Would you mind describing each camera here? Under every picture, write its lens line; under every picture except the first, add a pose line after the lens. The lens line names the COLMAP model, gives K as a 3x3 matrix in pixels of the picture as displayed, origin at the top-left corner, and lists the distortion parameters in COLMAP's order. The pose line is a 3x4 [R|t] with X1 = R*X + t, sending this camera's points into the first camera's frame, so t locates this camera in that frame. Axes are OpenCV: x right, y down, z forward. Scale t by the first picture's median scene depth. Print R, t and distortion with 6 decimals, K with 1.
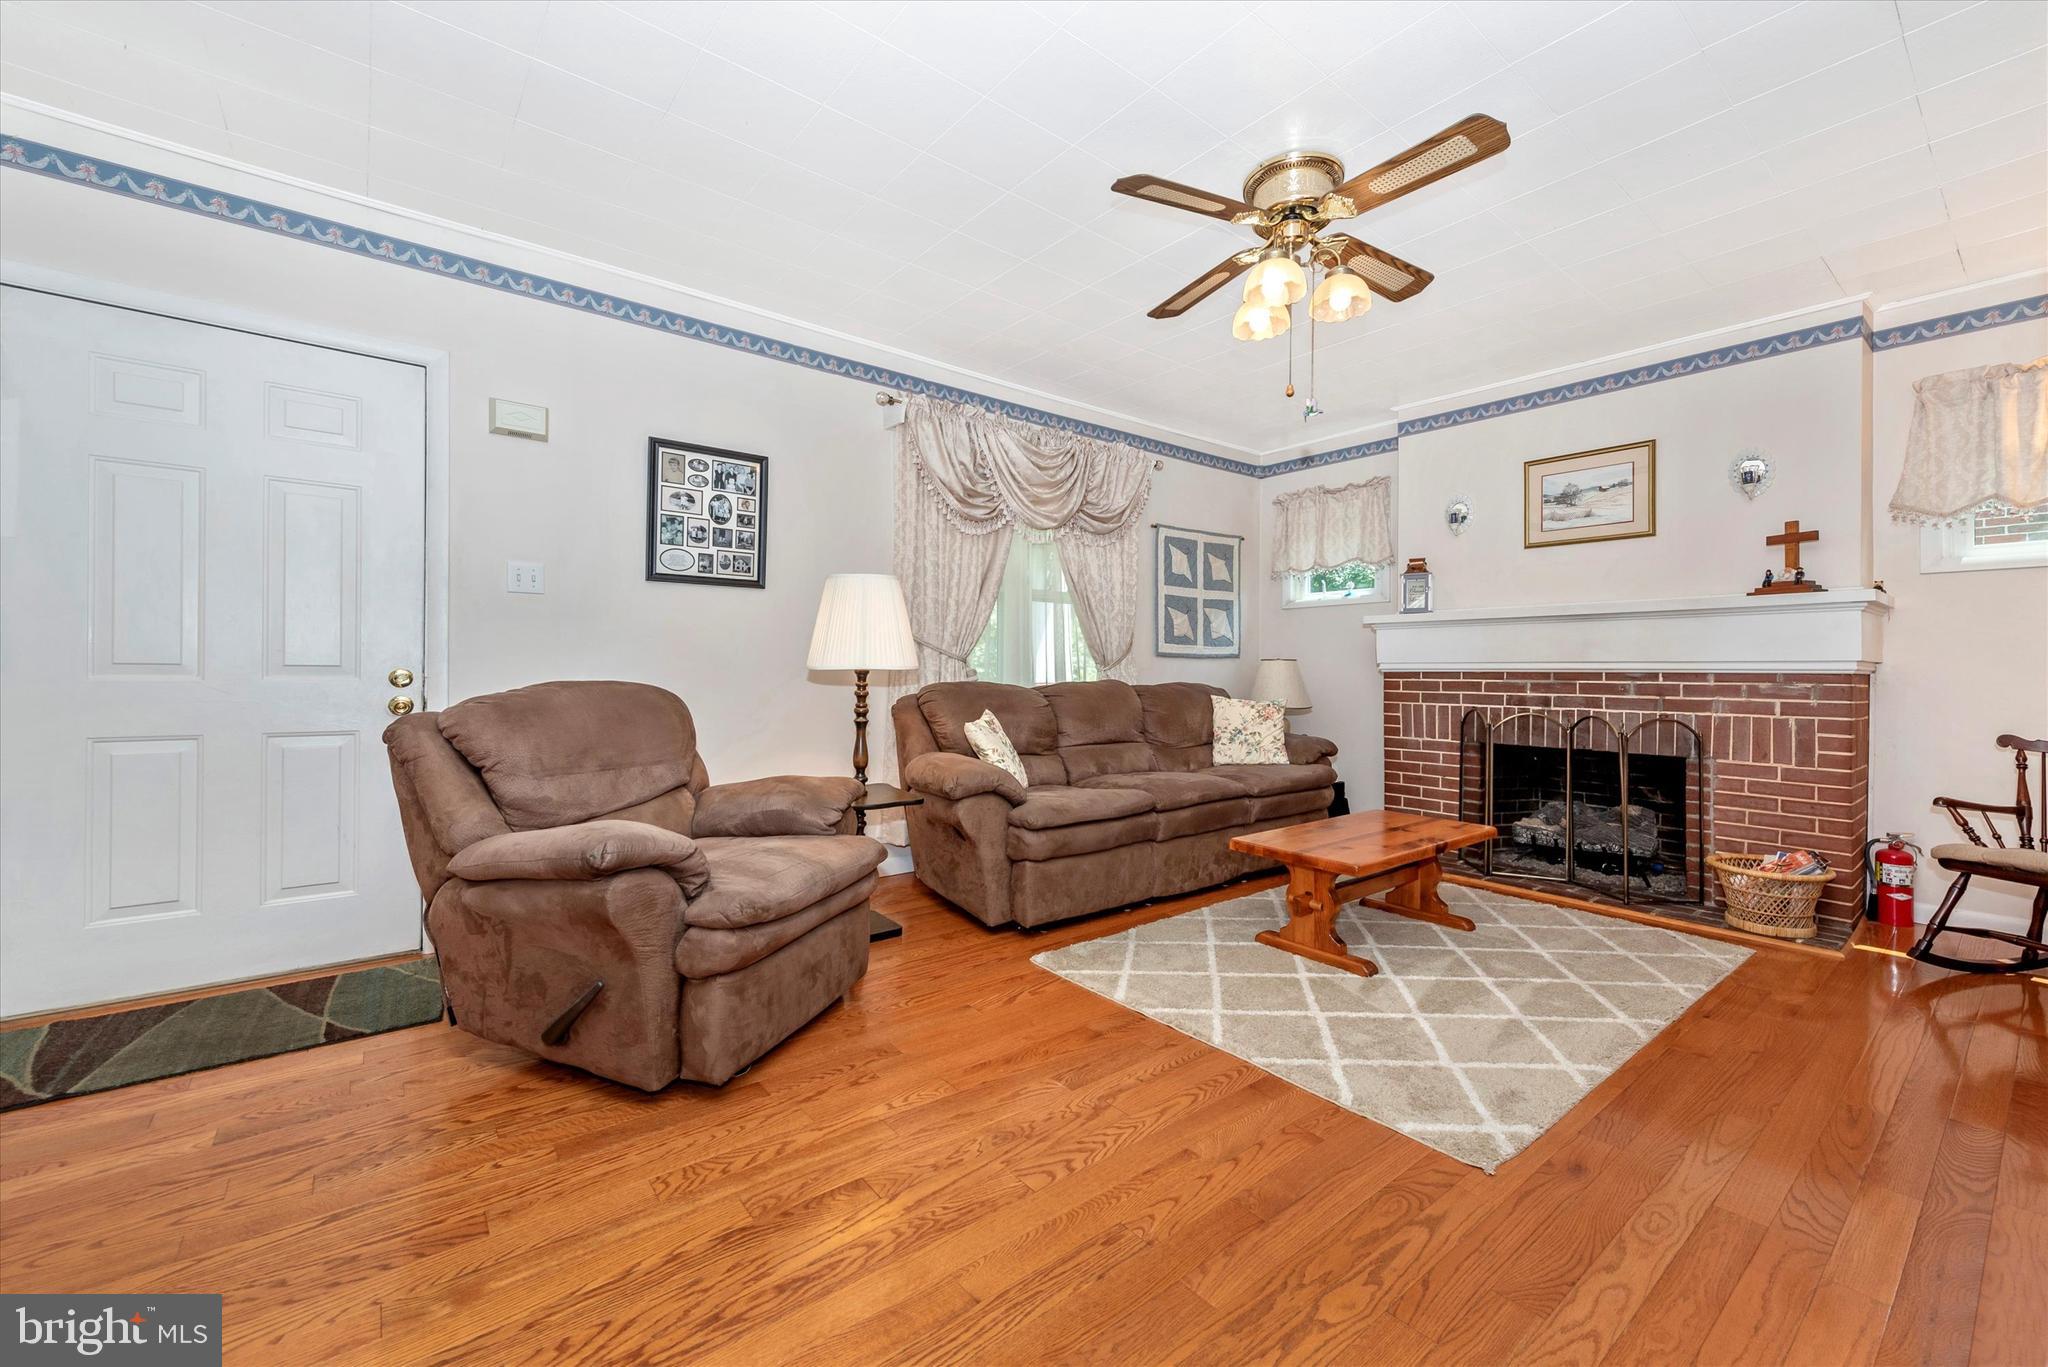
lens RADIAL K [[806.0, 0, 1073.0], [0, 806.0, 675.2], [0, 0, 1]] dist [0.006594, -0.001029]
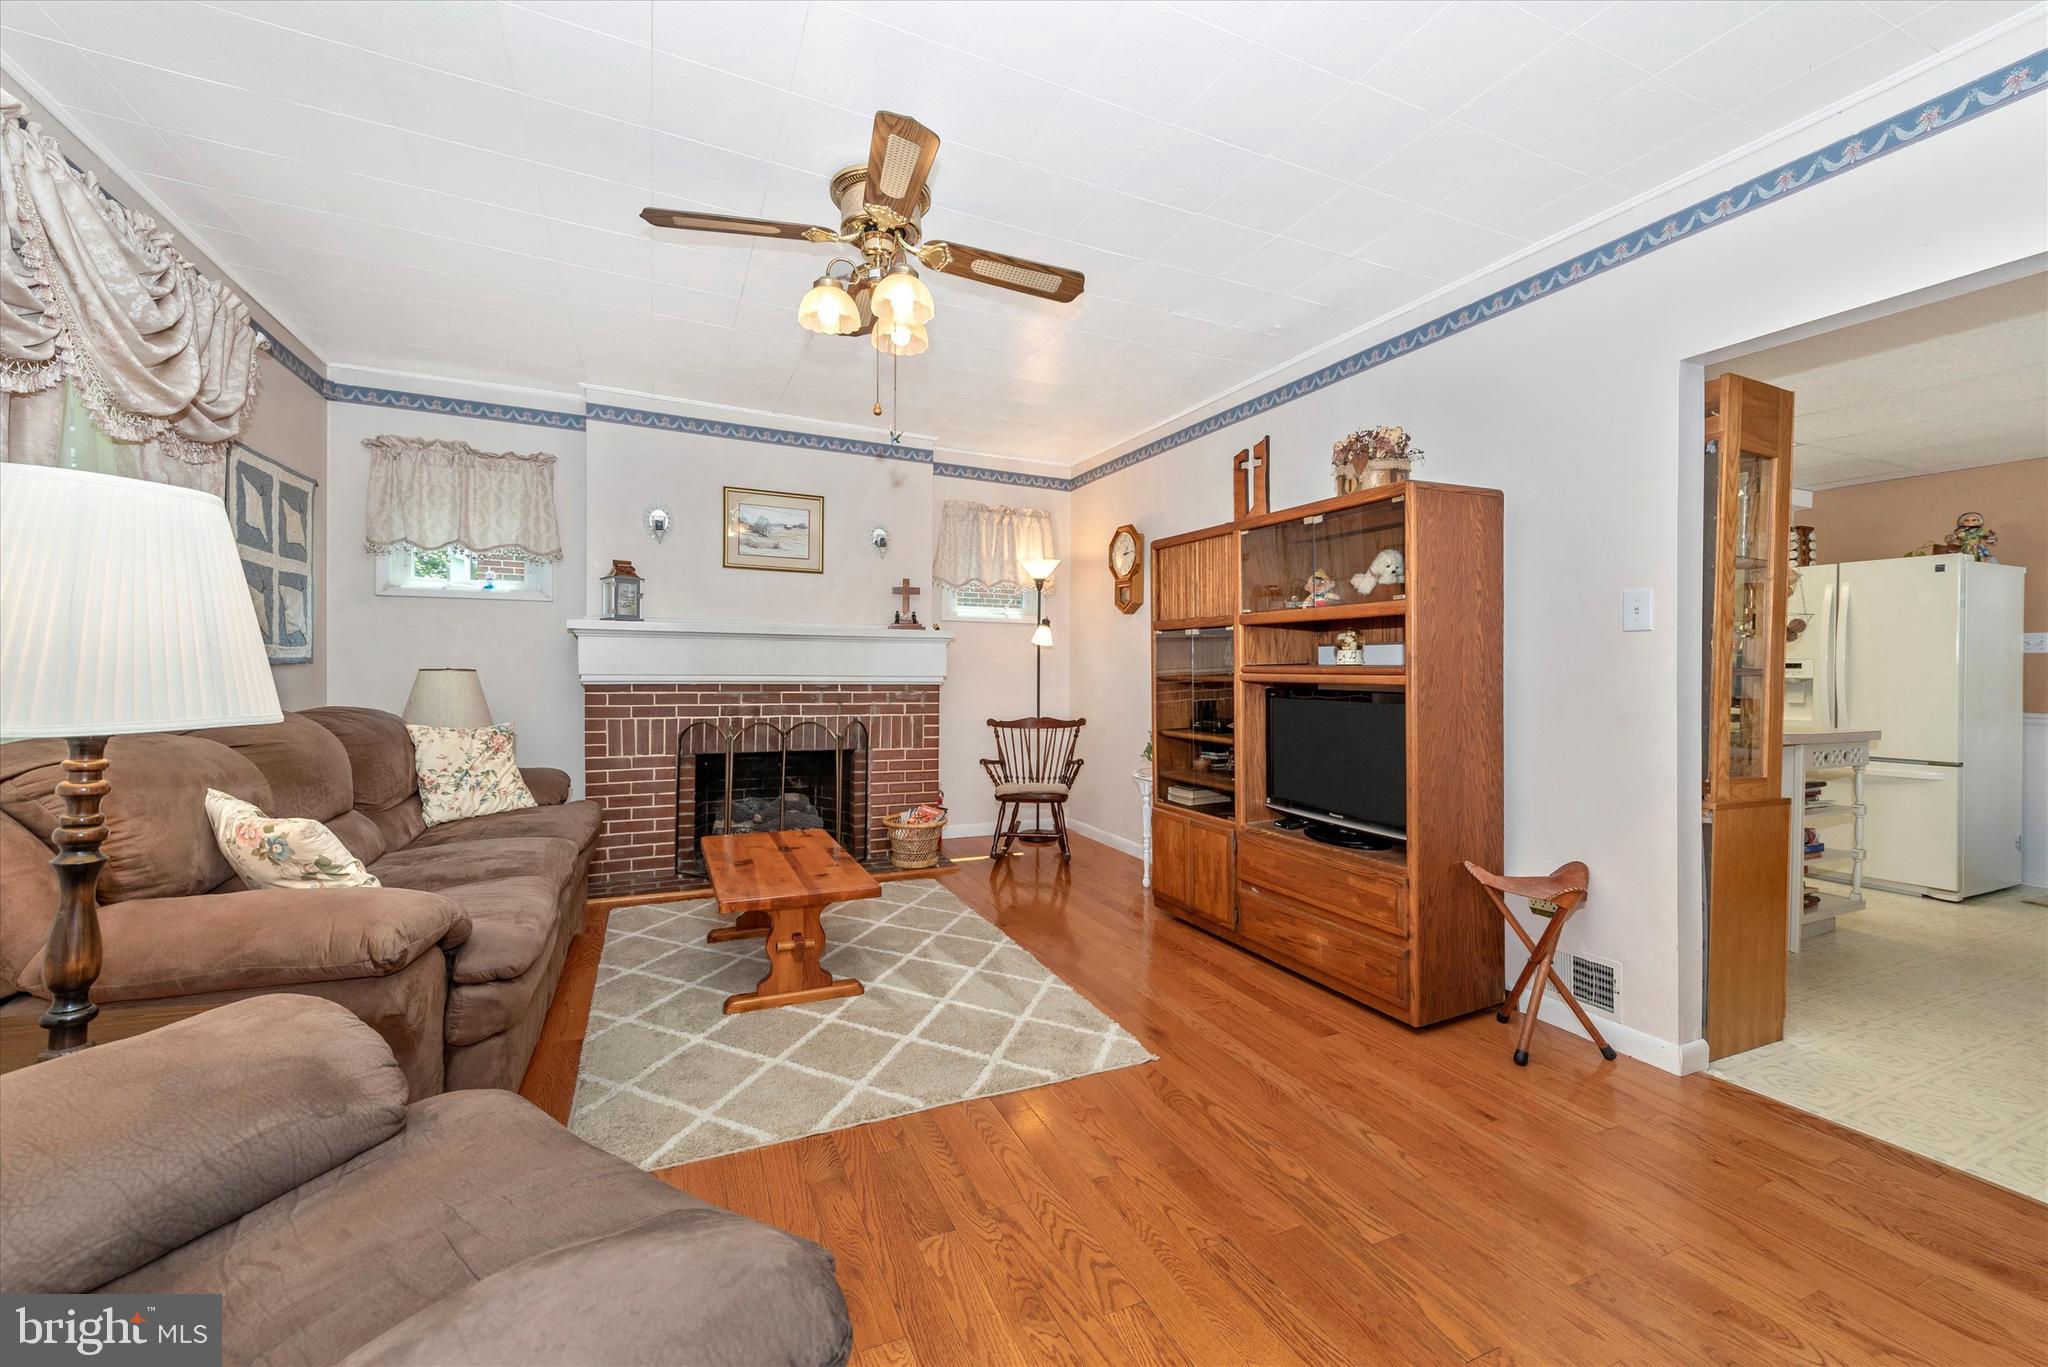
lens RADIAL K [[806.0, 0, 1018.3], [0, 806.0, 674.0], [0, 0, 1]] dist [0.006594, -0.001029]
pose [[0.280230, -0.005713, 0.959916, -0.402692], [-0.004461, 0.999964, 0.007254, -0.029440], [-0.959922, -0.006315, 0.280195, 0.375775]]
